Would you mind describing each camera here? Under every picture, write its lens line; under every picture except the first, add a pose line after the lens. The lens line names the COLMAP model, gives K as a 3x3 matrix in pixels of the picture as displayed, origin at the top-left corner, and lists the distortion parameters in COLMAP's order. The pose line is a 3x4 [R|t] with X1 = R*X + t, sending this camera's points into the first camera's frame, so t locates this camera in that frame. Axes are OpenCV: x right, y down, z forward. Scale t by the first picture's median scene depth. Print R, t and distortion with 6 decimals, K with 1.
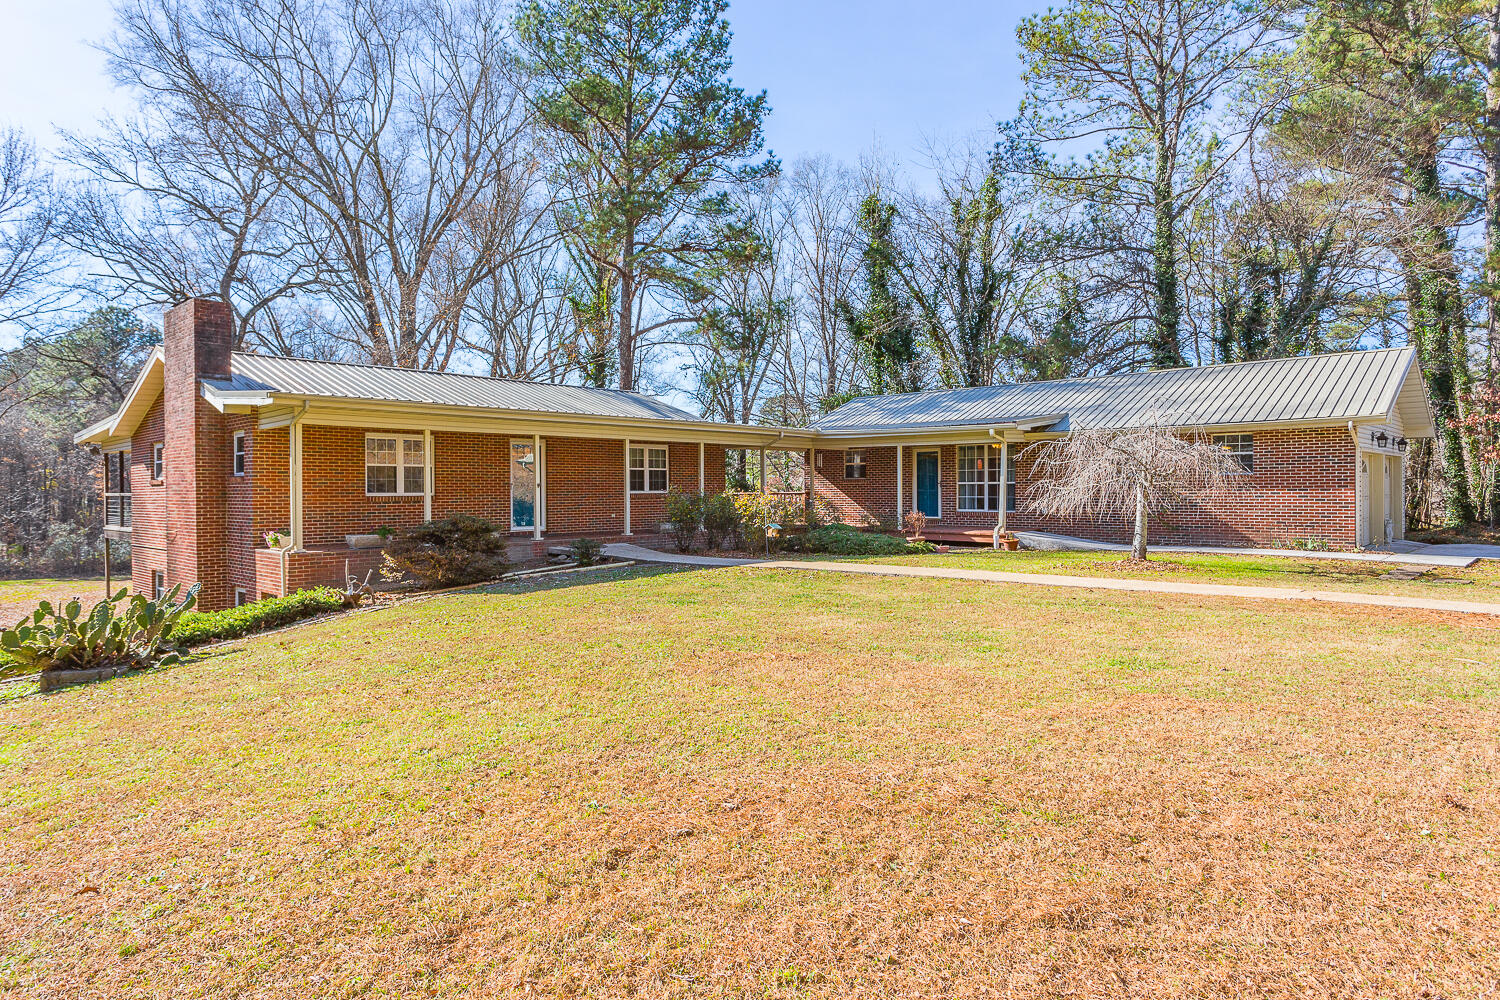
lens RADIAL K [[899.8, 0, 749.2], [0, 899.8, 496.8], [0, 0, 1]] dist [-0.001060, 0.003111]
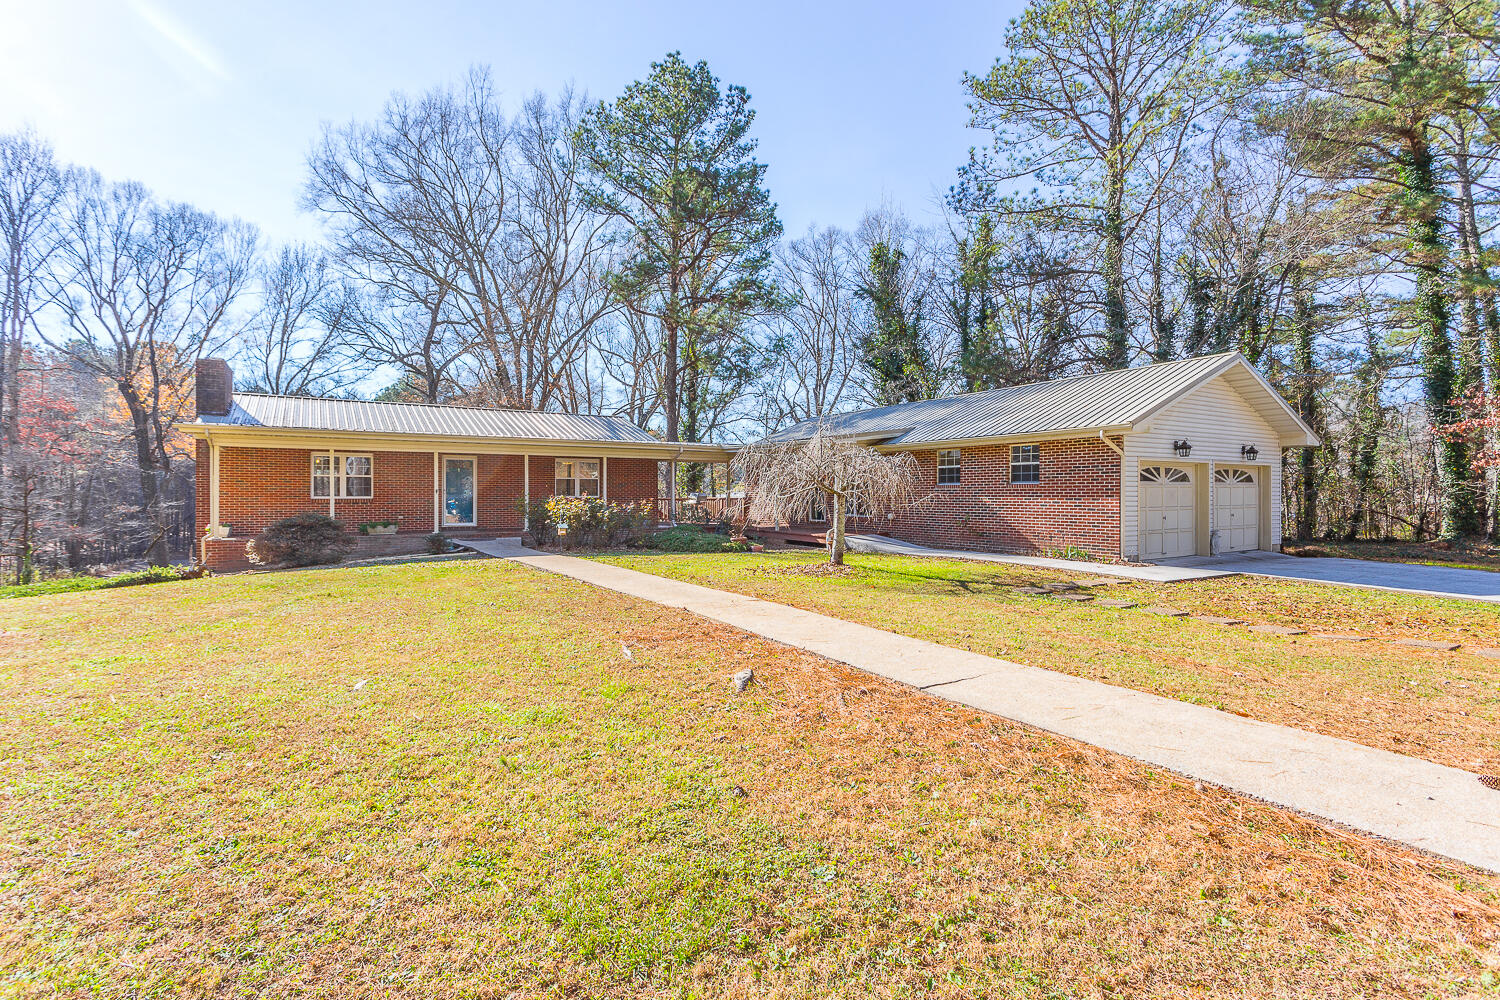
lens RADIAL K [[713.1, 0, 750.2], [0, 713.1, 499.4], [0, 0, 1]] dist [-0.000143, 0.003381]
pose [[0.964173, 0.008010, -0.265152, 0.277785], [-0.007702, 0.999968, 0.002202, -0.003977], [0.265162, -0.000081, 0.964204, 0.078660]]
